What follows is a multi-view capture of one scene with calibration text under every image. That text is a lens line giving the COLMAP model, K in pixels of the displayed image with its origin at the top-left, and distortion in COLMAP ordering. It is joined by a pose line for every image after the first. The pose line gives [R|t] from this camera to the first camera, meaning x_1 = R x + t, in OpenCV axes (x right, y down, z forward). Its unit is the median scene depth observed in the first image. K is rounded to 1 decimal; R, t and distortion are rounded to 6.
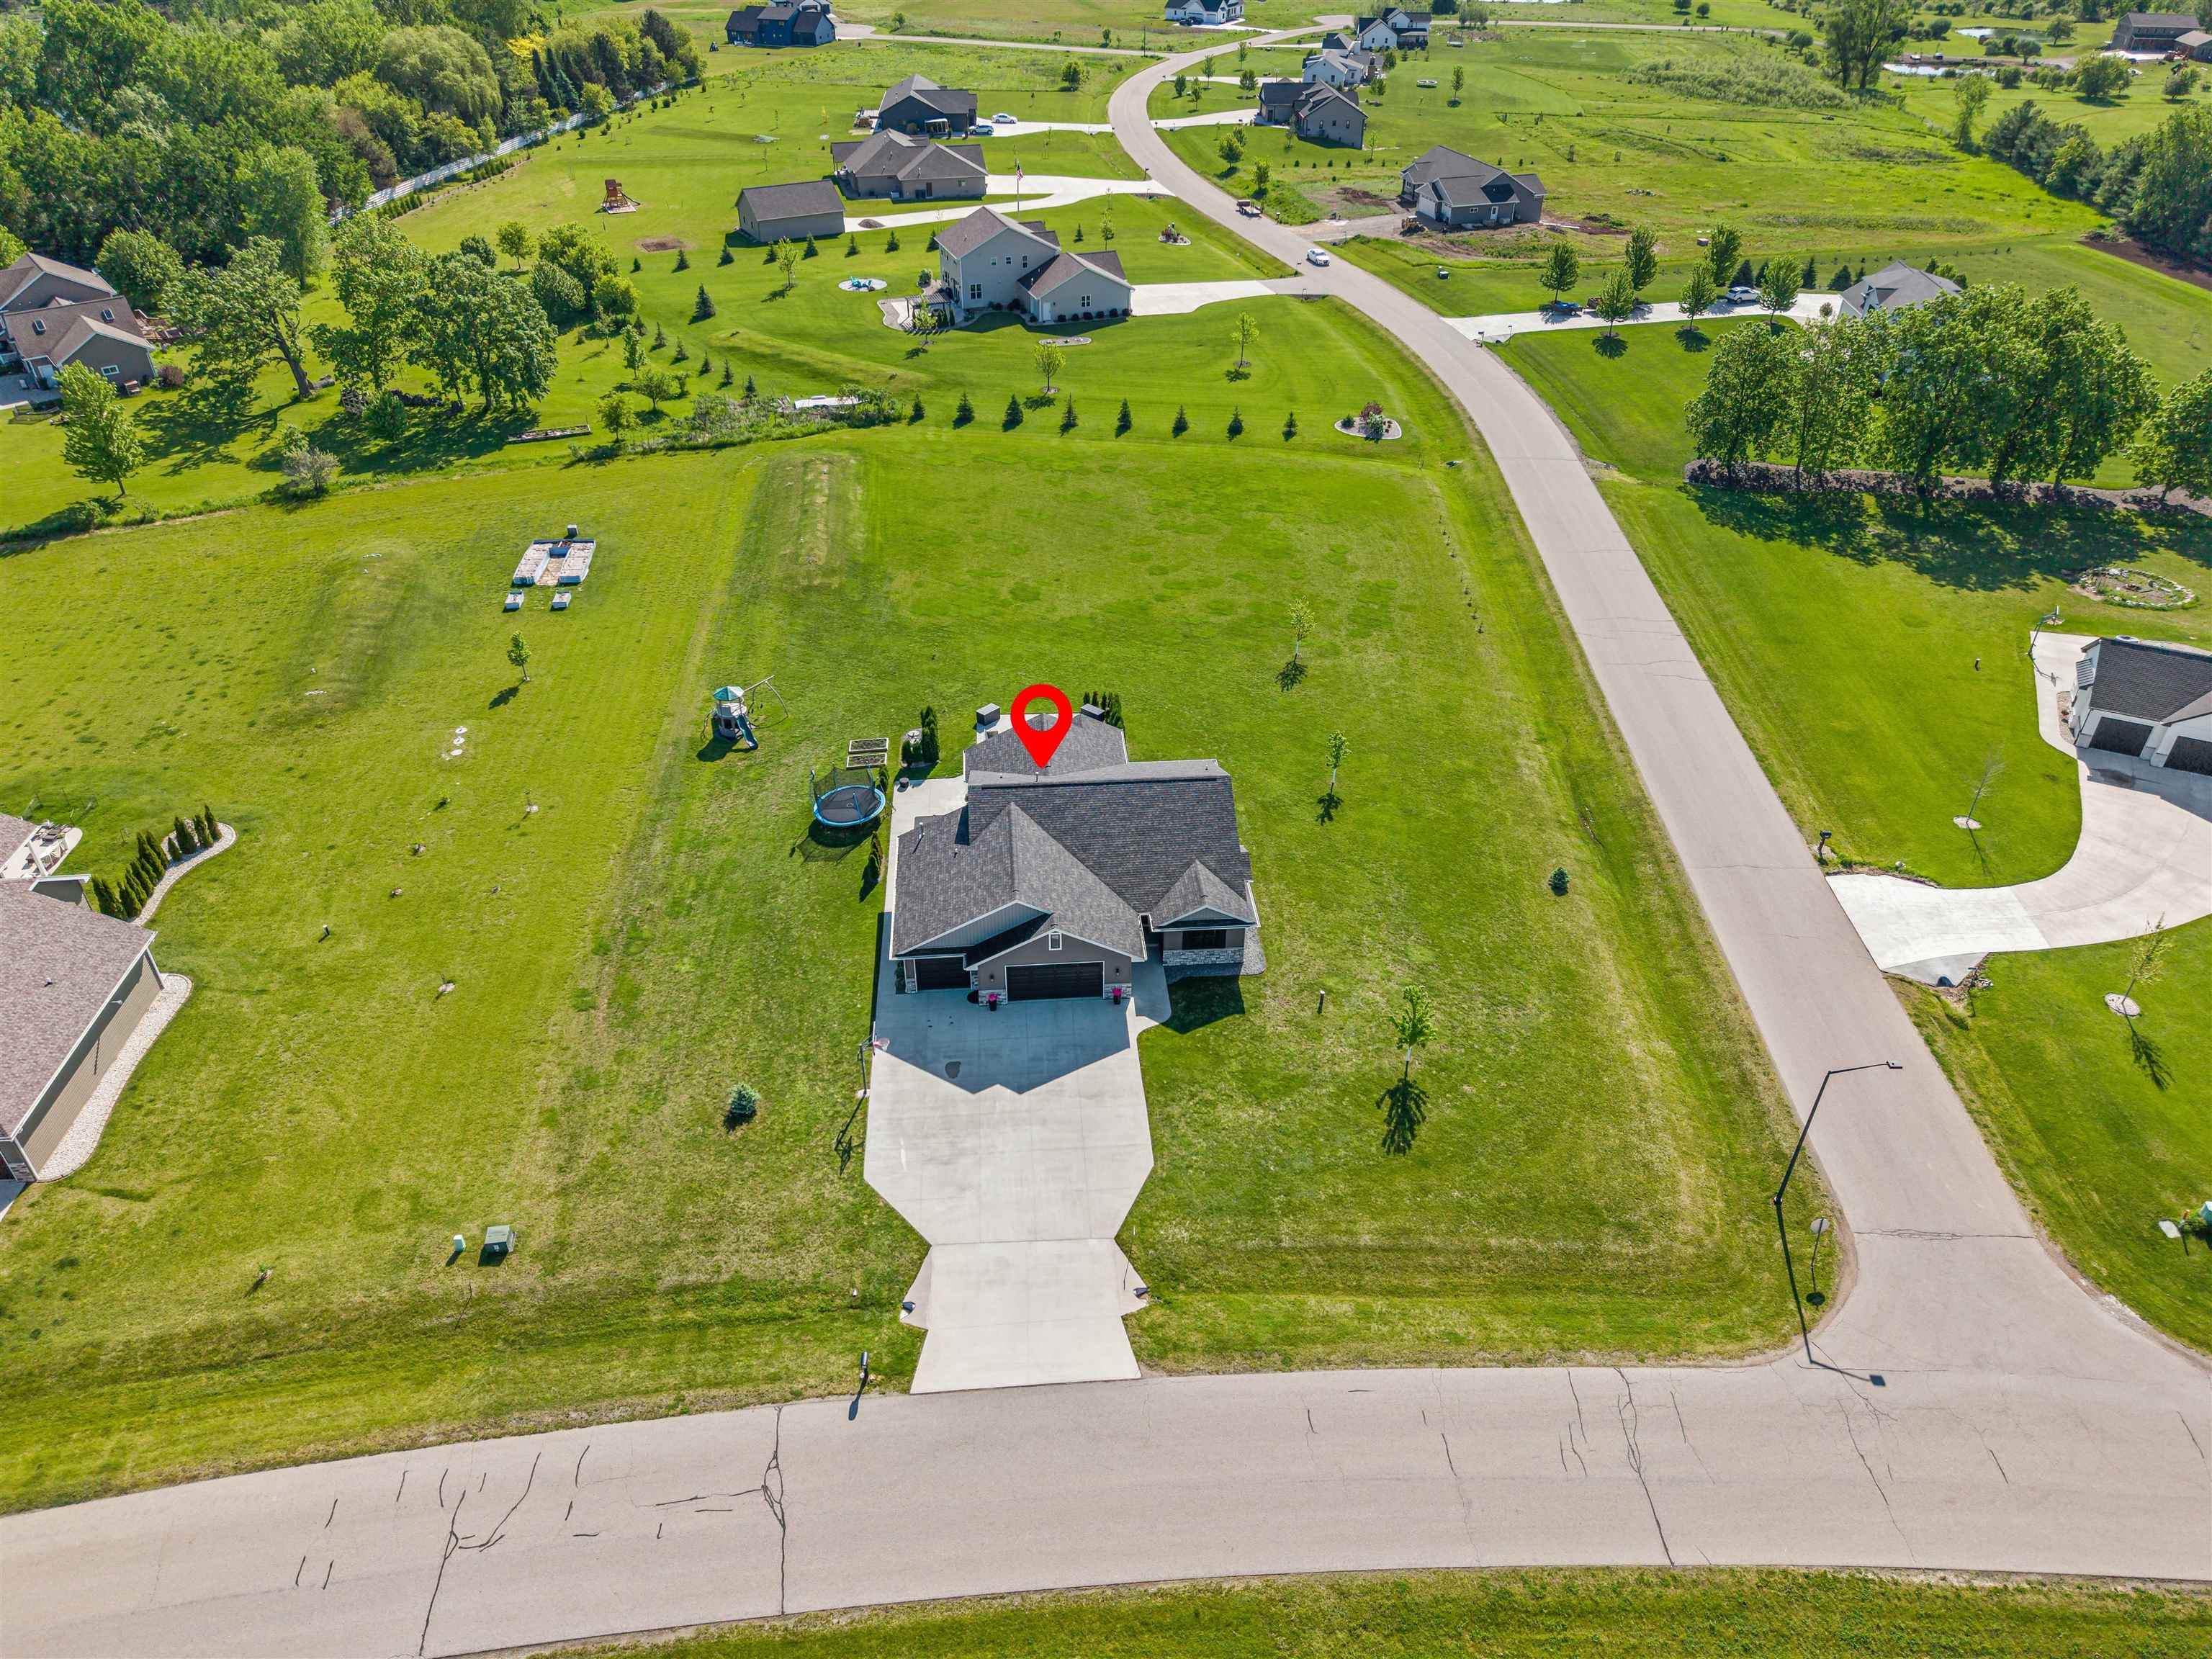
lens RADIAL K [[1488.7, 0, 1105.1], [0, 1488.7, 834.3], [0, 0, 1]] dist [0.016031, -0.019193]
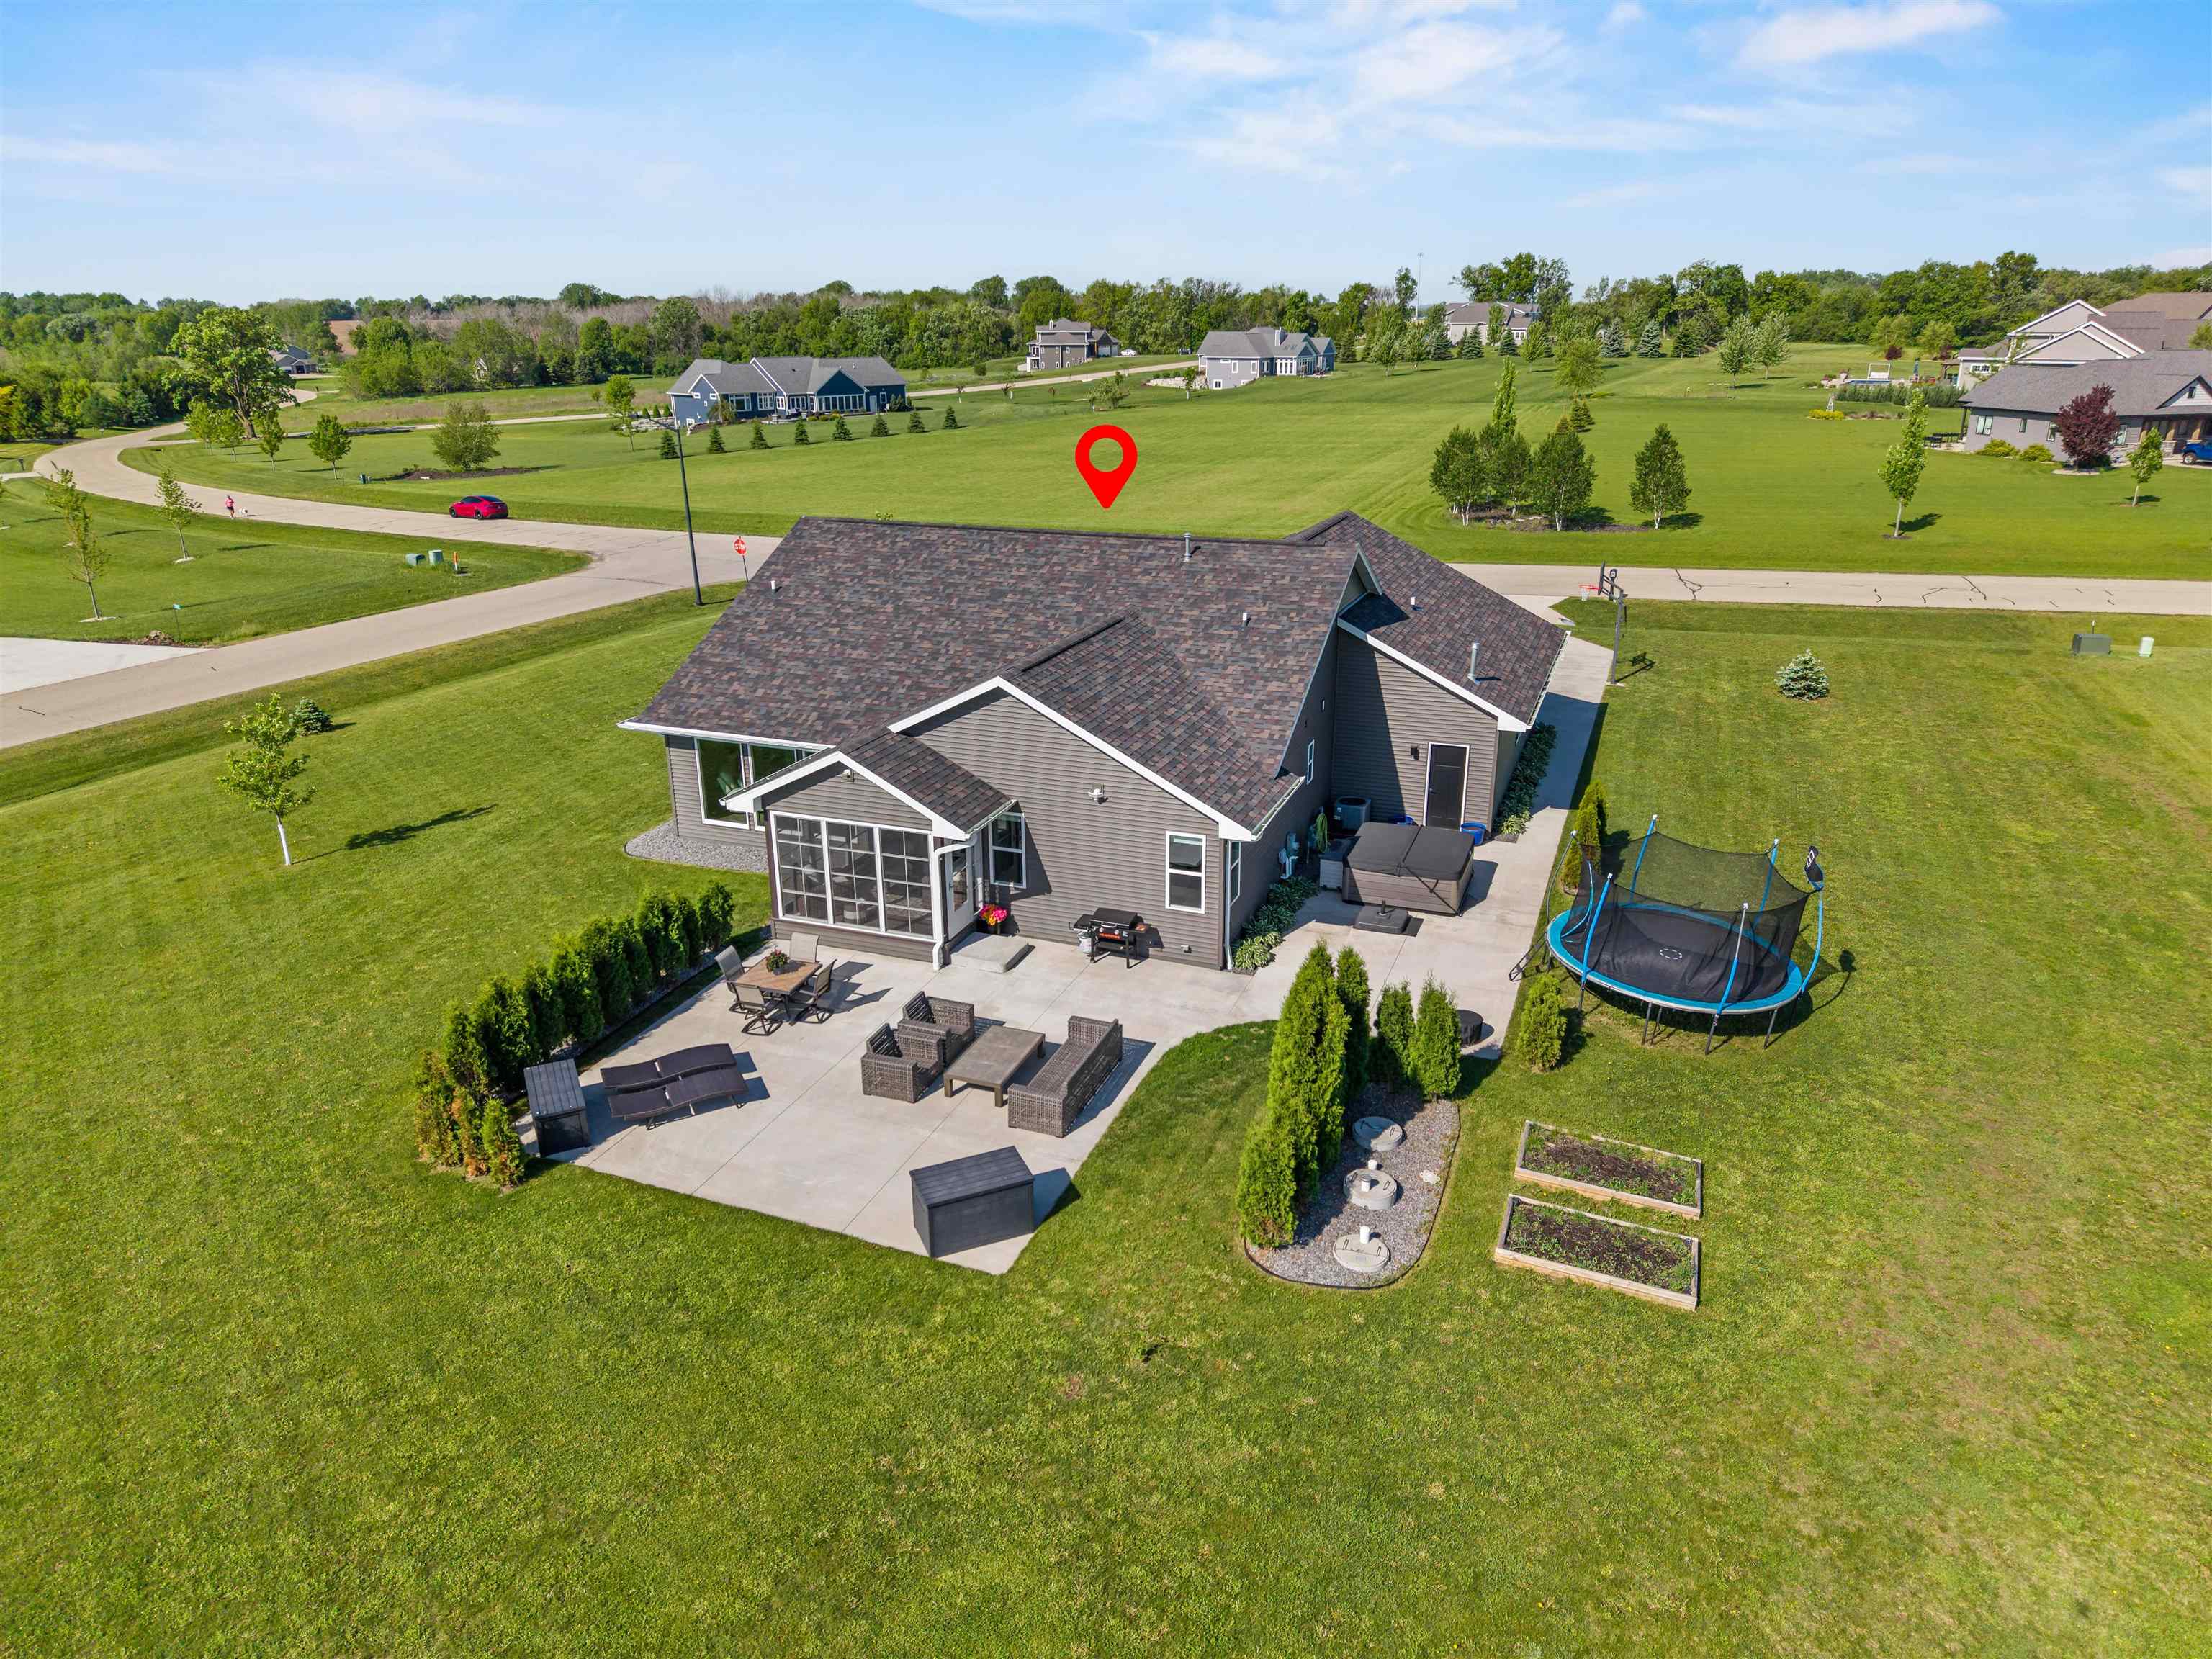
lens RADIAL K [[1488.7, 0, 1107.6], [0, 1488.7, 817.4], [0, 0, 1]] dist [0.016031, -0.019193]
pose [[-0.903672, -0.137139, 0.405671, -0.183950], [0.247628, 0.605529, 0.756317, -0.280710], [-0.349366, 0.783918, -0.513240, 1.149654]]
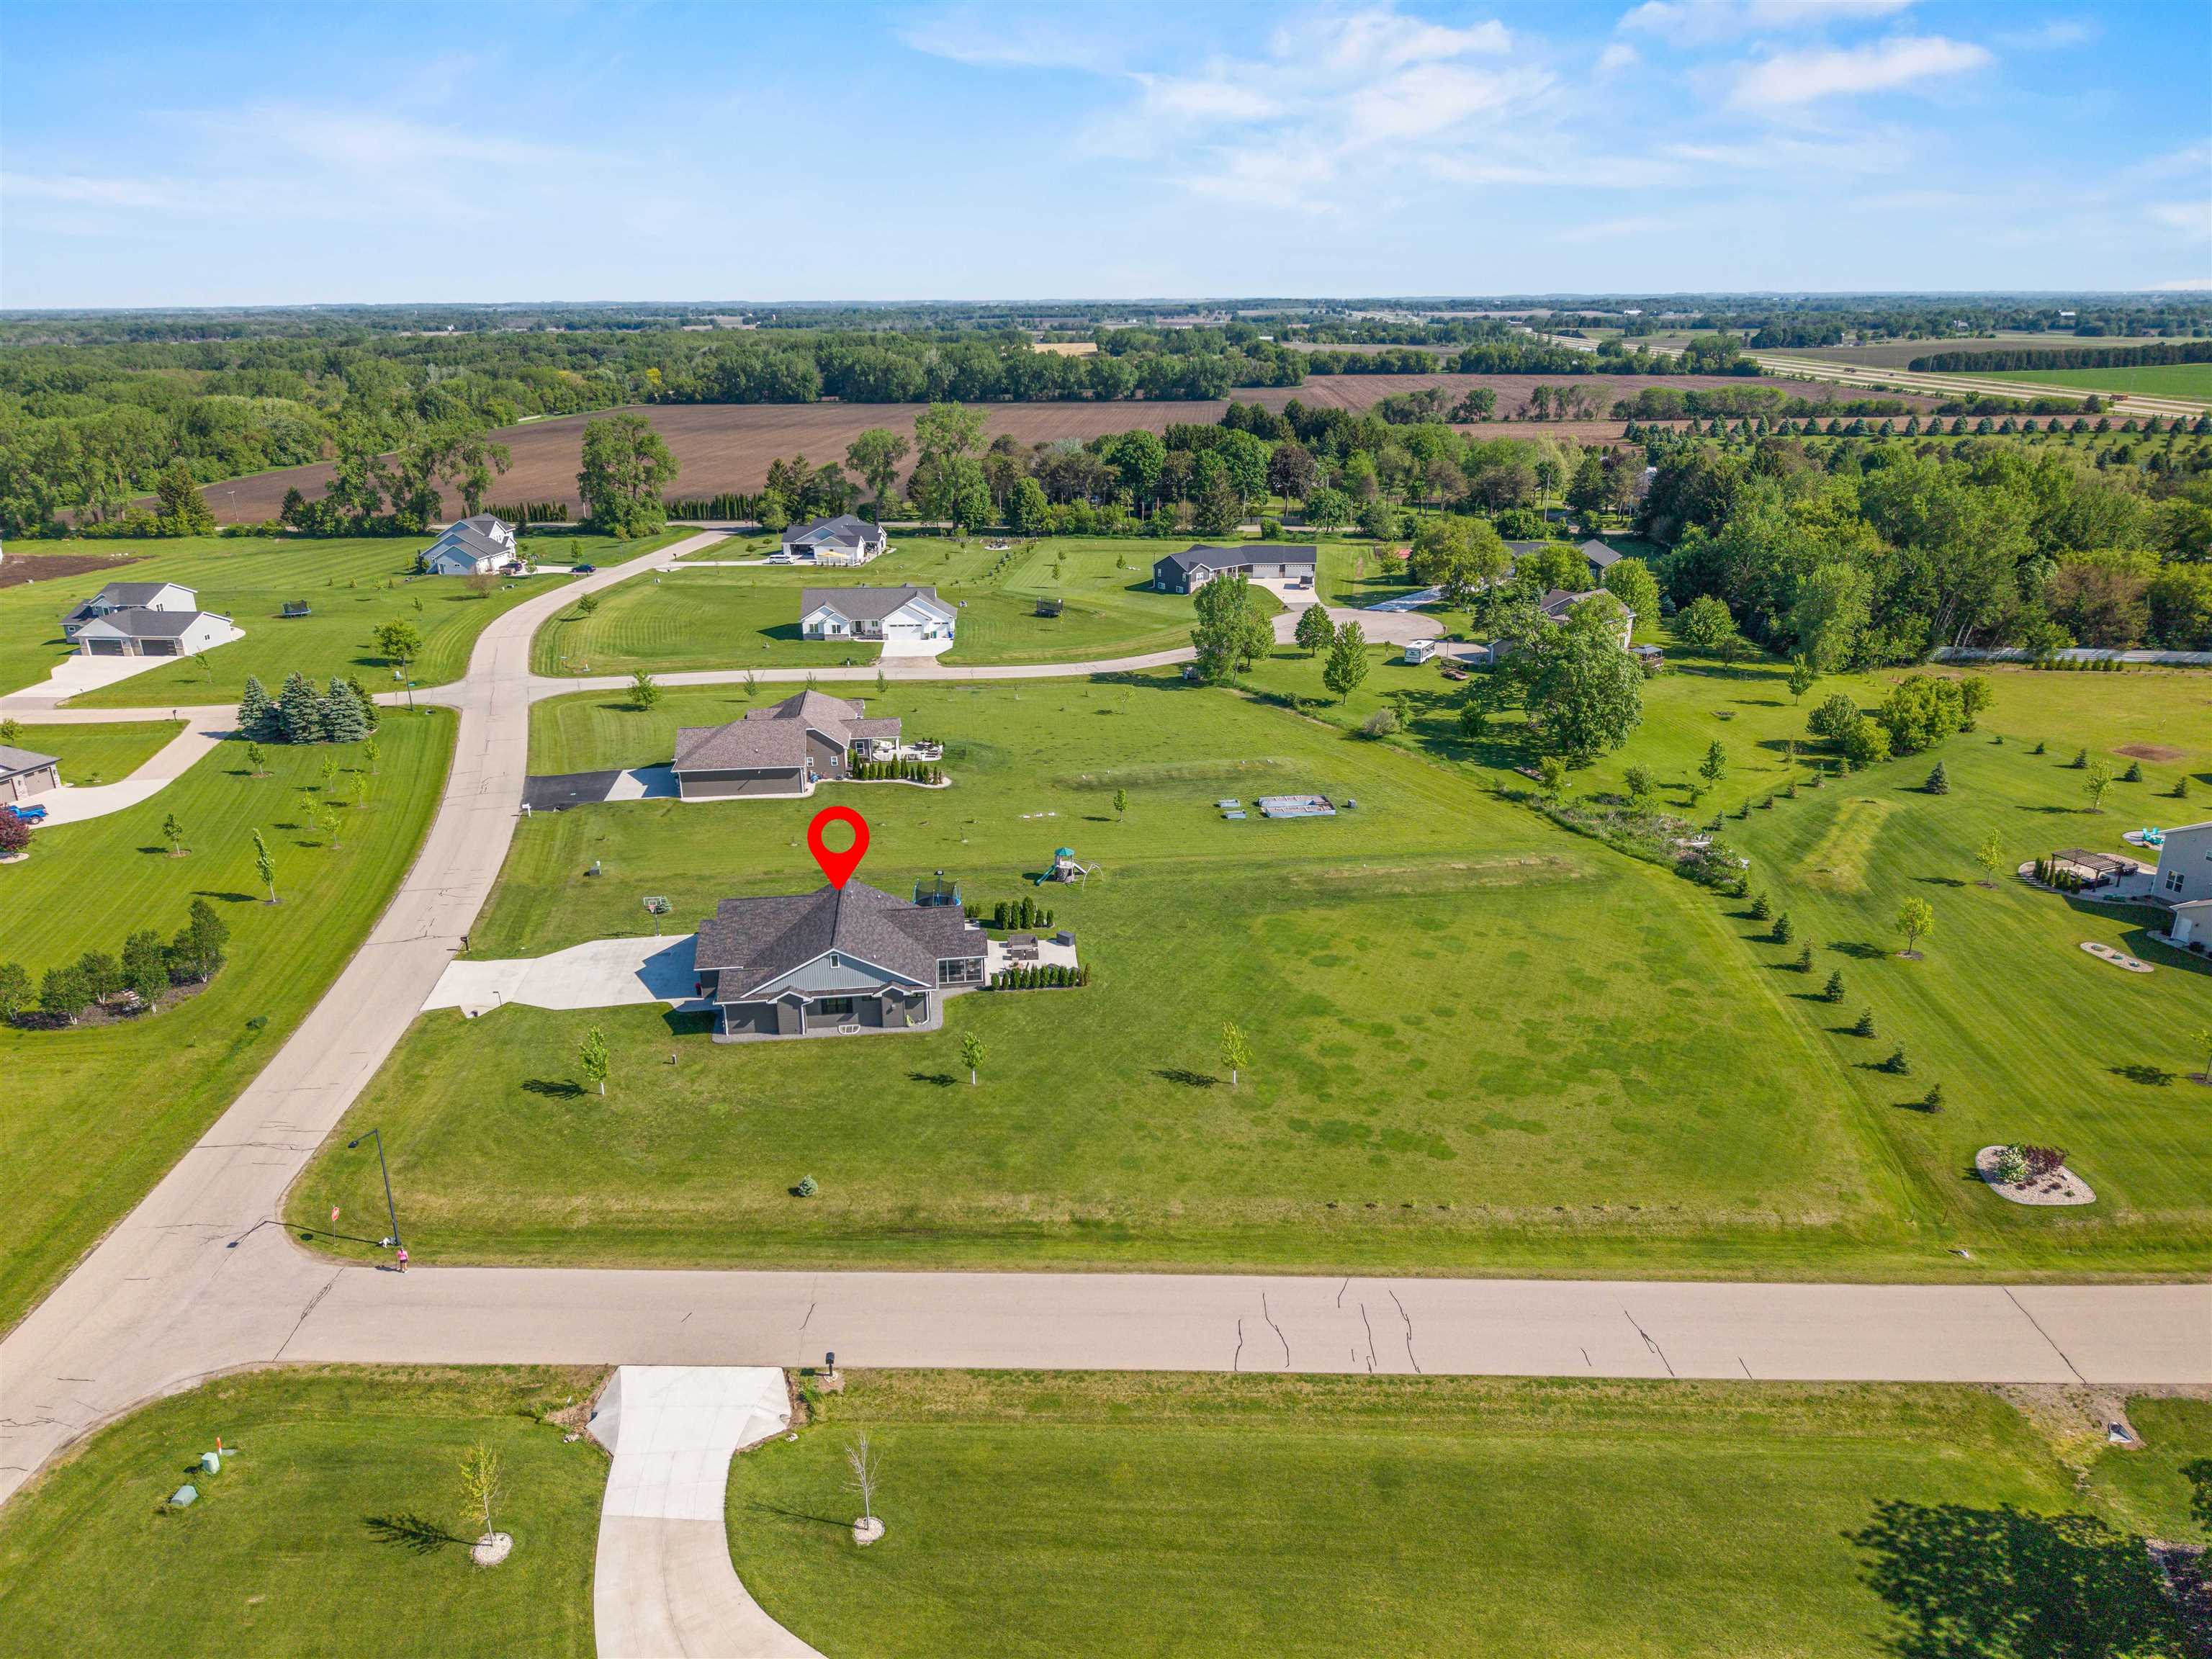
lens RADIAL K [[1488.7, 0, 1104.1], [0, 1488.7, 831.6], [0, 0, 1]] dist [0.016031, -0.019193]
pose [[0.034332, 0.337307, -0.940768, 1.175609], [-0.567829, 0.781213, 0.259378, -0.542460], [0.822430, 0.525291, 0.218353, 0.765418]]
